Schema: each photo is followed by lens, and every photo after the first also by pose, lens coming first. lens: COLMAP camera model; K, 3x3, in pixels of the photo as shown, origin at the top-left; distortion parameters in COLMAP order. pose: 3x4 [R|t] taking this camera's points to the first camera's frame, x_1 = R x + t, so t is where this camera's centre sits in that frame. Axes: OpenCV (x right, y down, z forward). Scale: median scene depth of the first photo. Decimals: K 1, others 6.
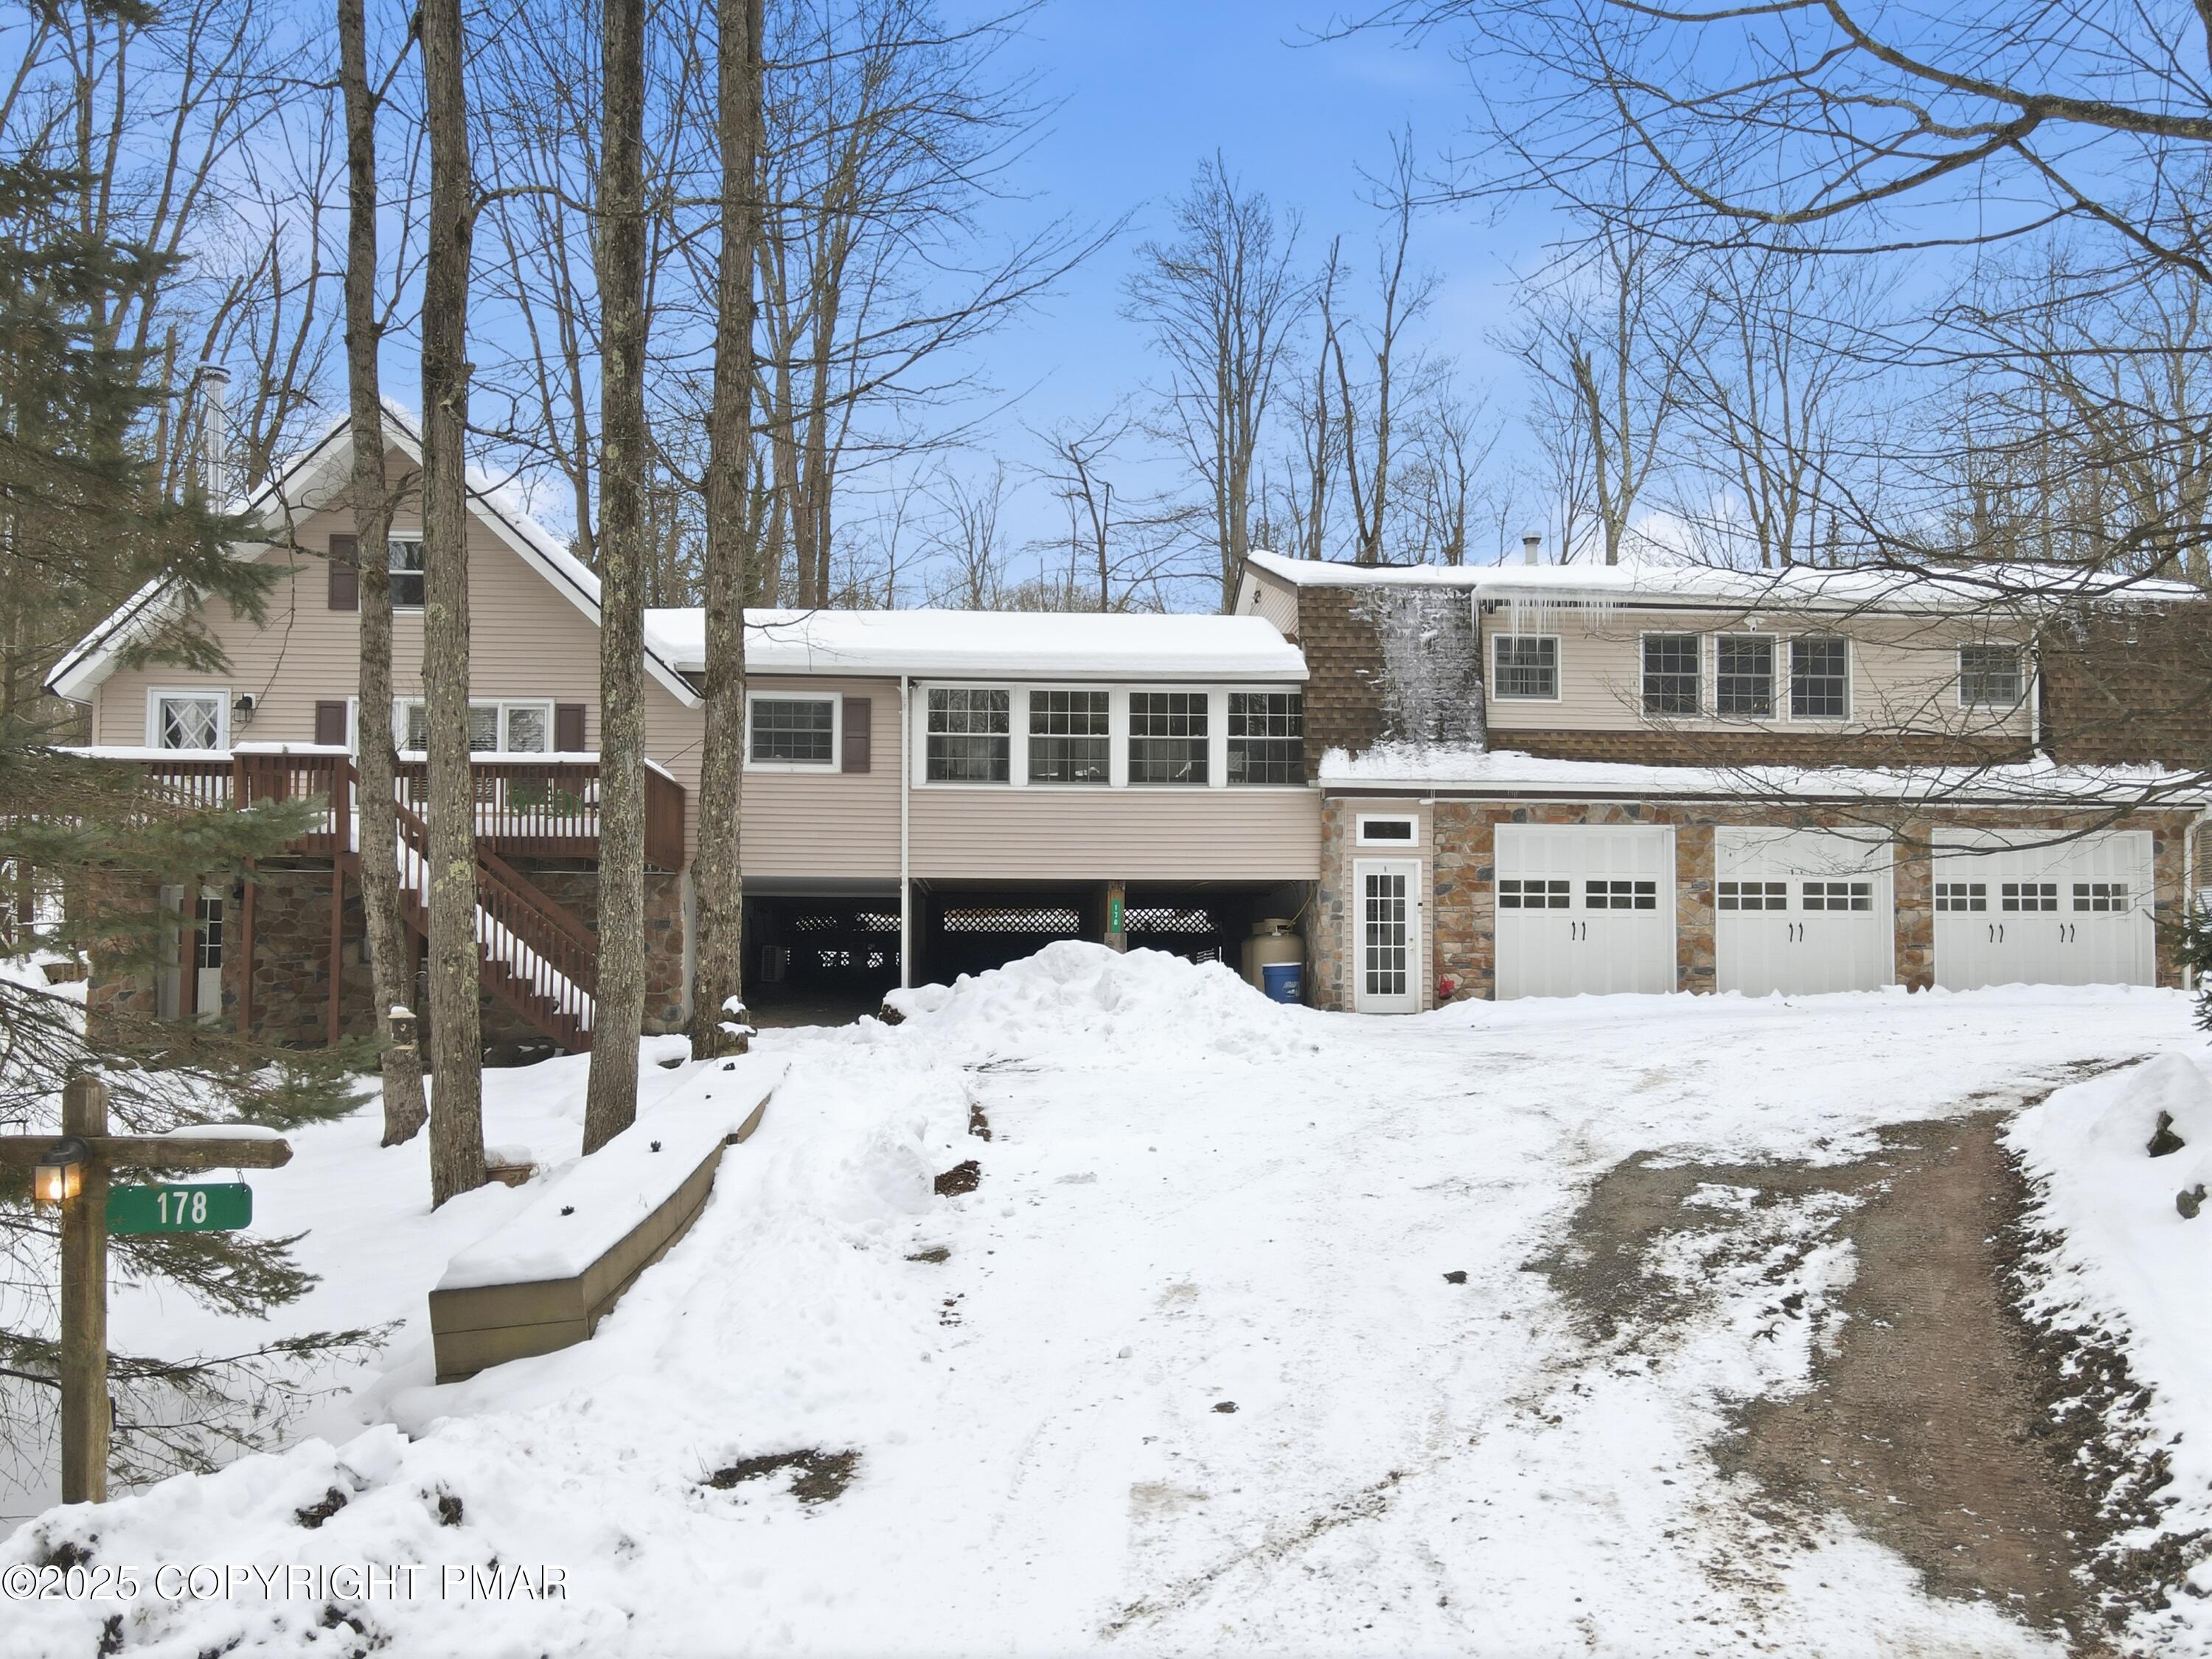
lens RADIAL K [[1601.7, 0, 1107.3], [0, 1601.7, 903.1], [0, 0, 1]] dist [0.001896, 0.024657]
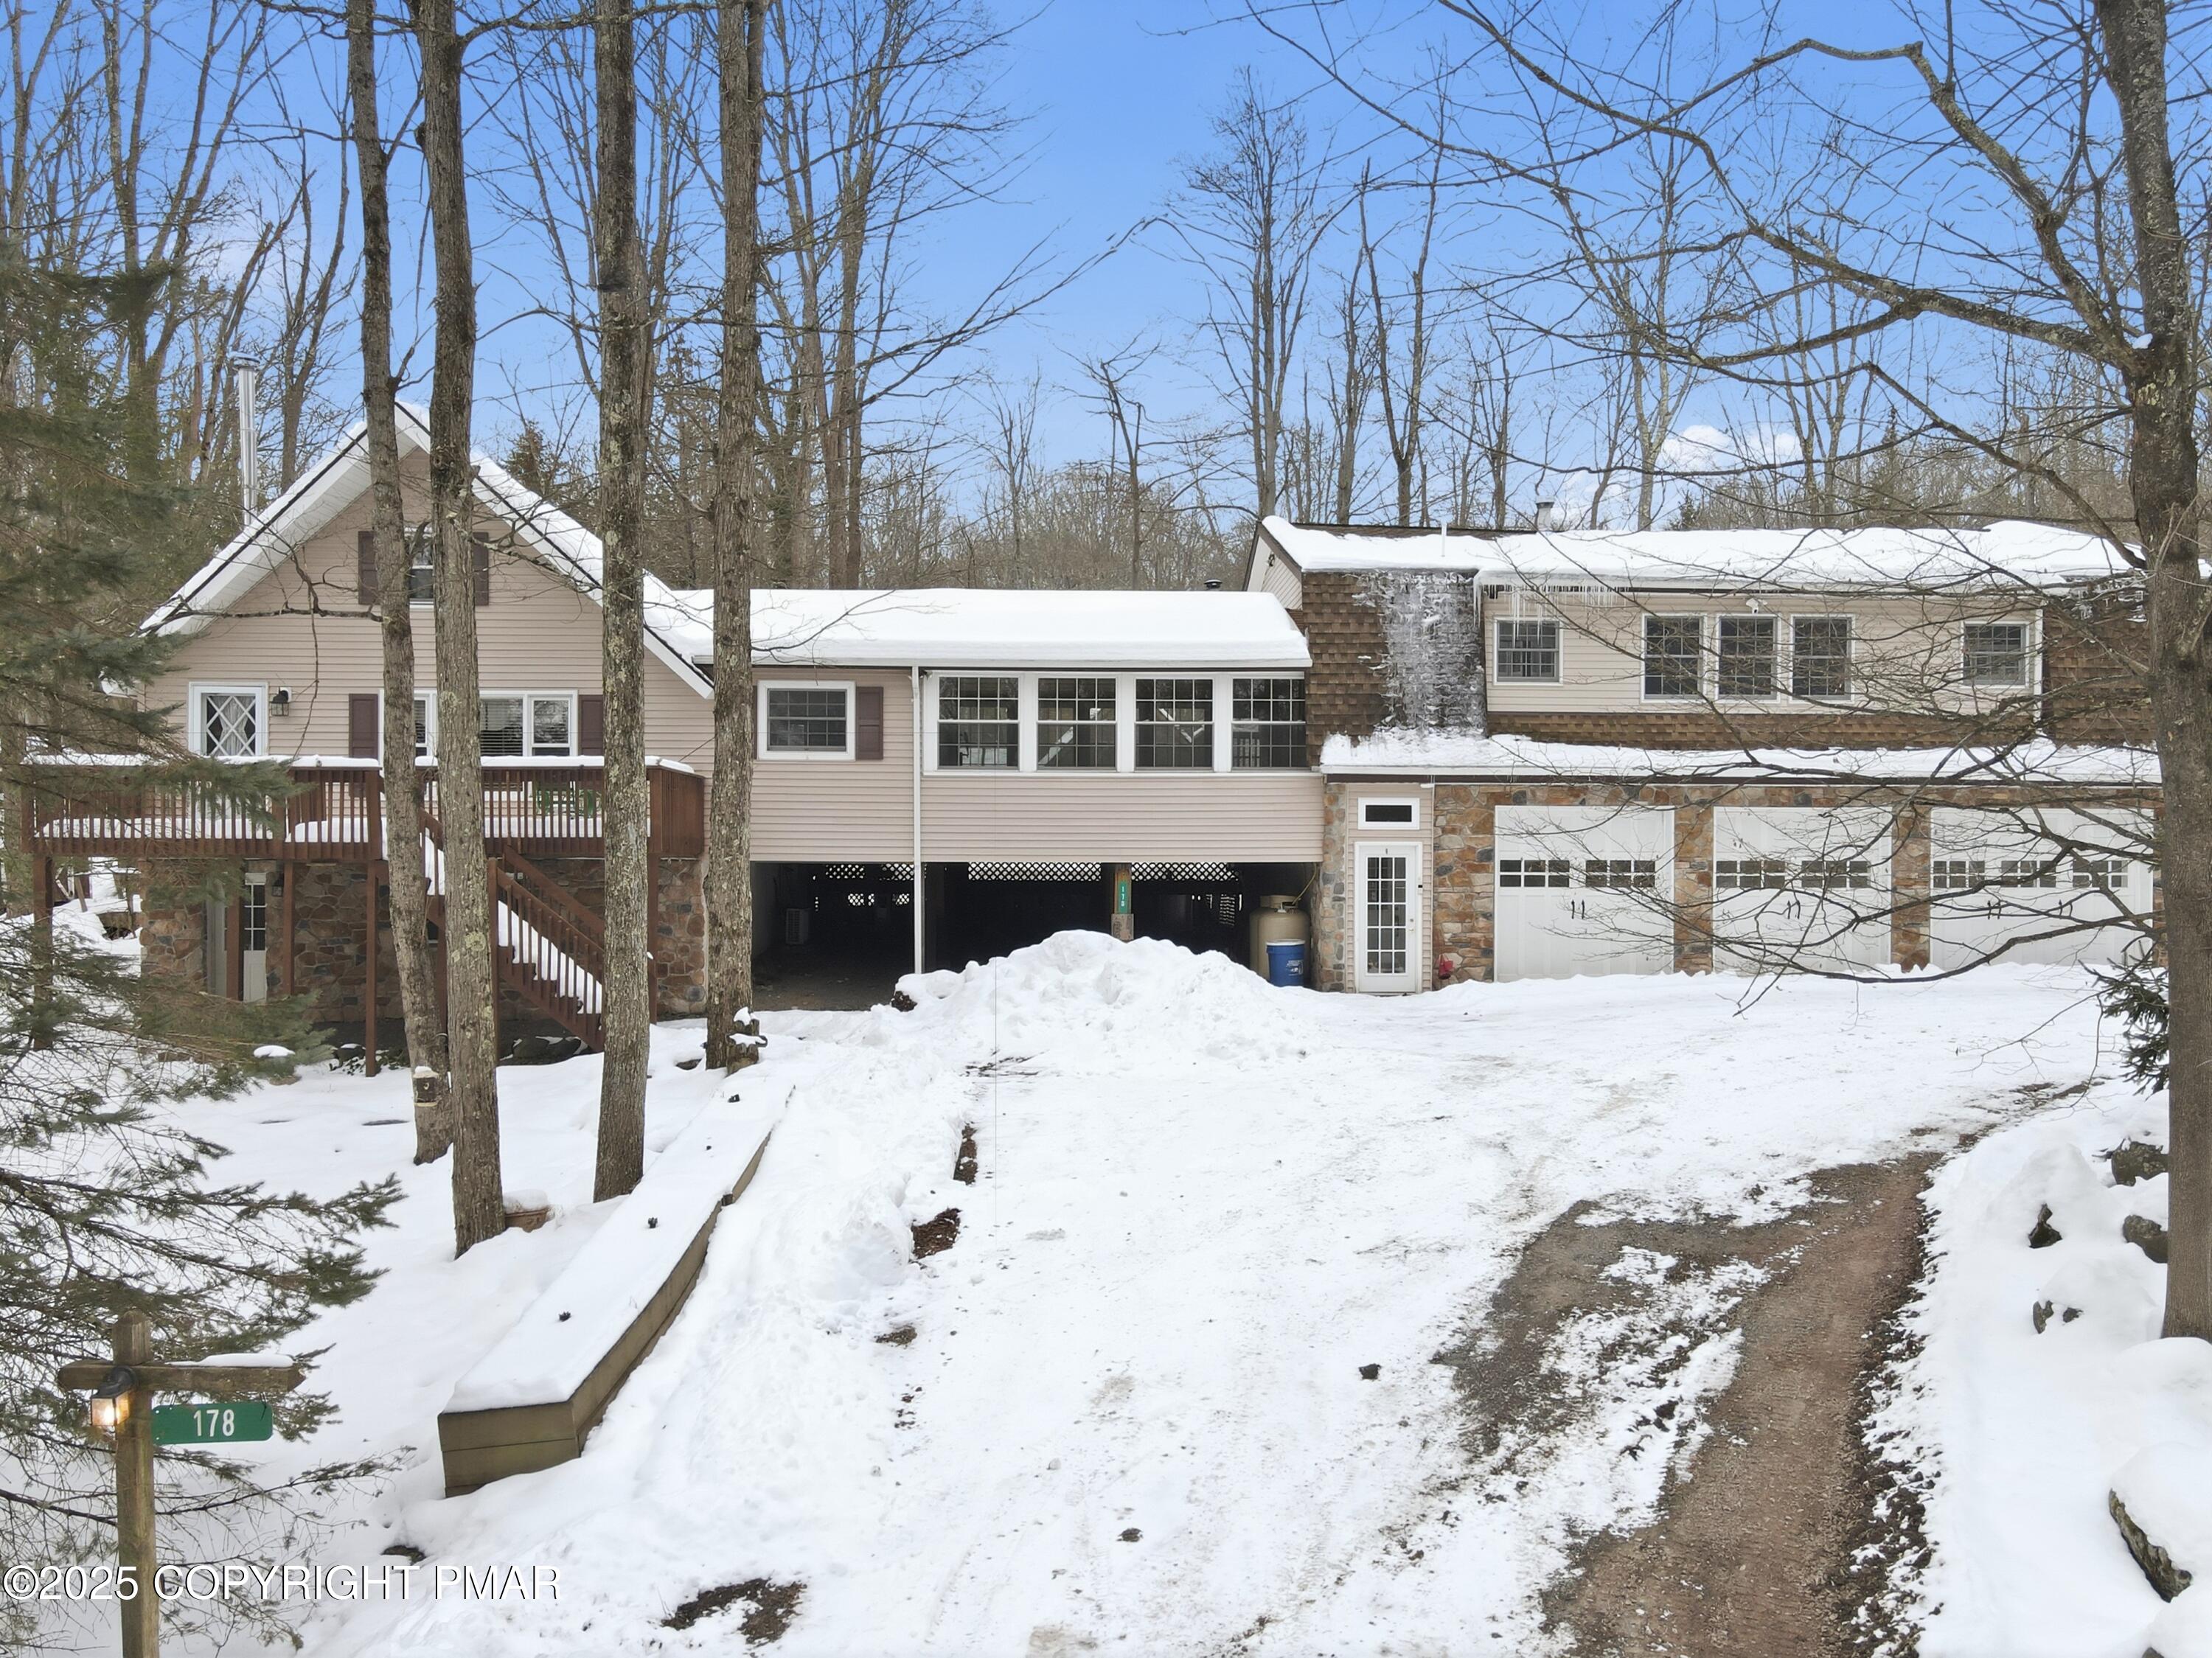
lens RADIAL K [[1619.5, 0, 1114.2], [0, 1619.5, 862.9], [0, 0, 1]] dist [-0.001432, 0.032503]
pose [[0.999659, -0.001434, -0.026058, 0.027144], [0.002635, 0.998934, 0.046093, -0.062834], [0.025964, -0.046146, 0.998597, -0.036695]]
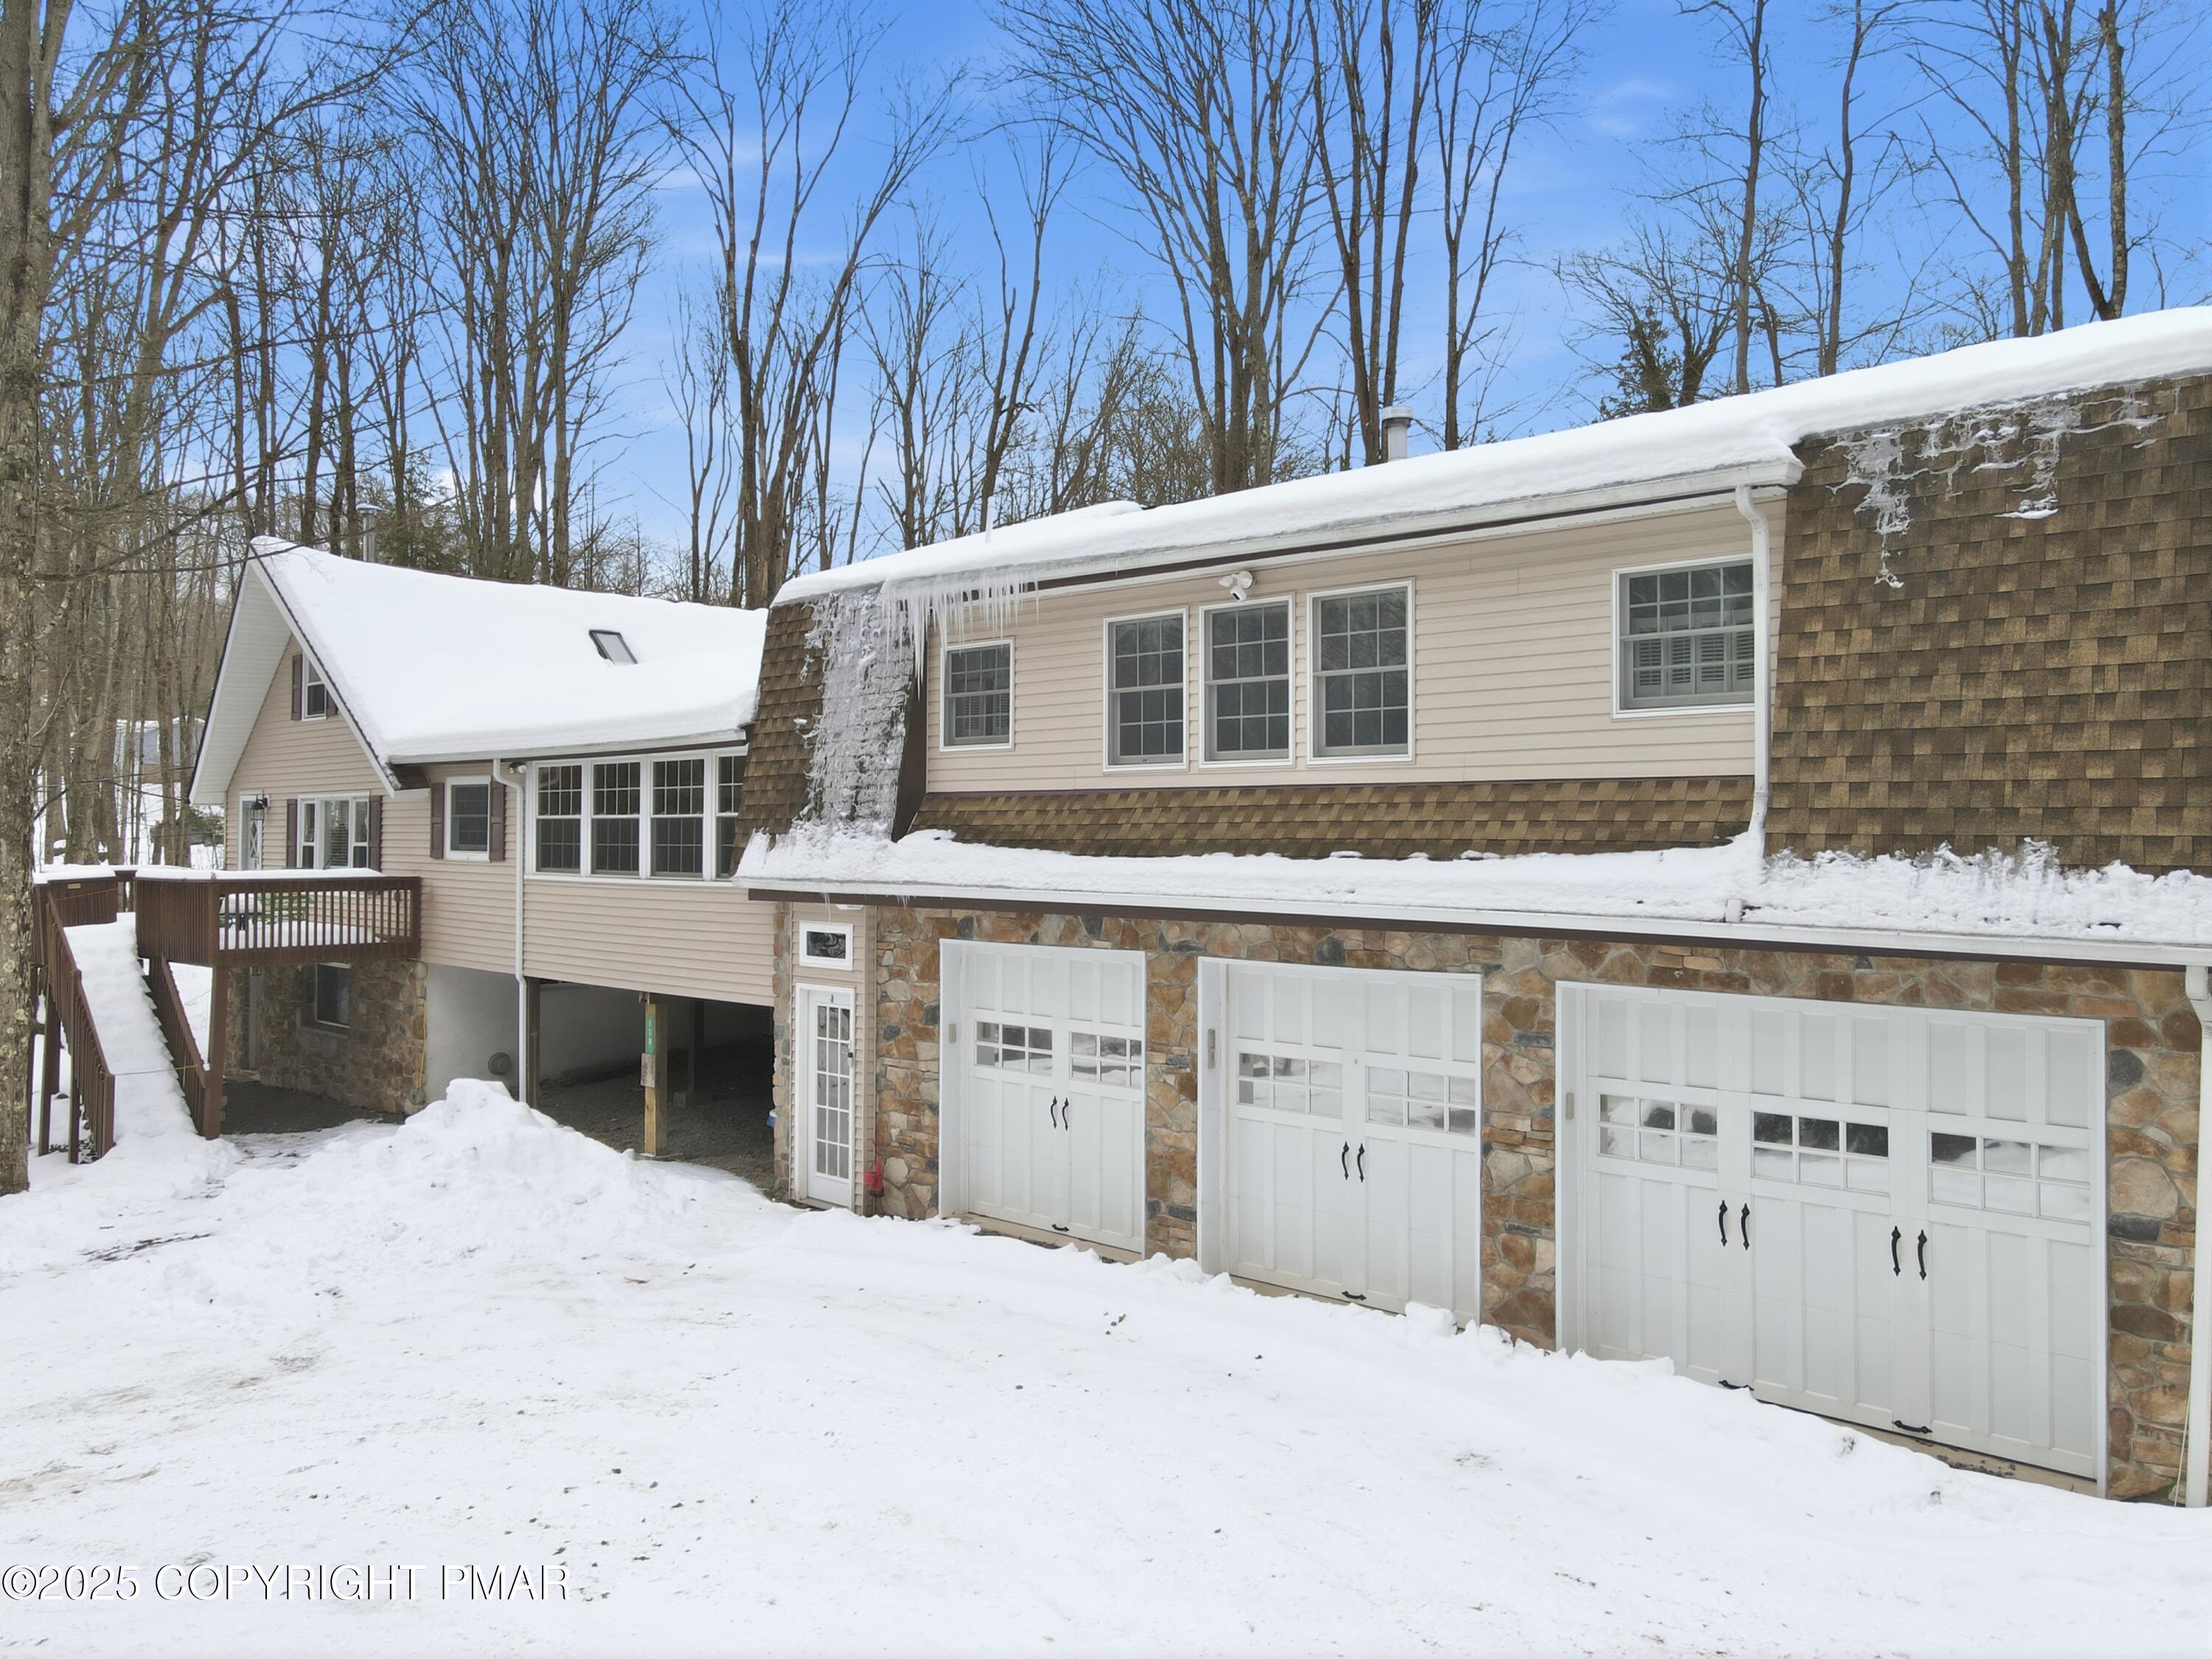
lens RADIAL K [[1701.6, 0, 1106.0], [0, 1701.6, 829.5], [0, 0, 1]] dist [-0.010883, 0.053724]
pose [[0.672379, -0.006353, -0.740180, 0.821773], [0.032561, 0.999249, 0.021002, -0.109259], [0.739490, -0.038223, 0.672081, 0.597021]]
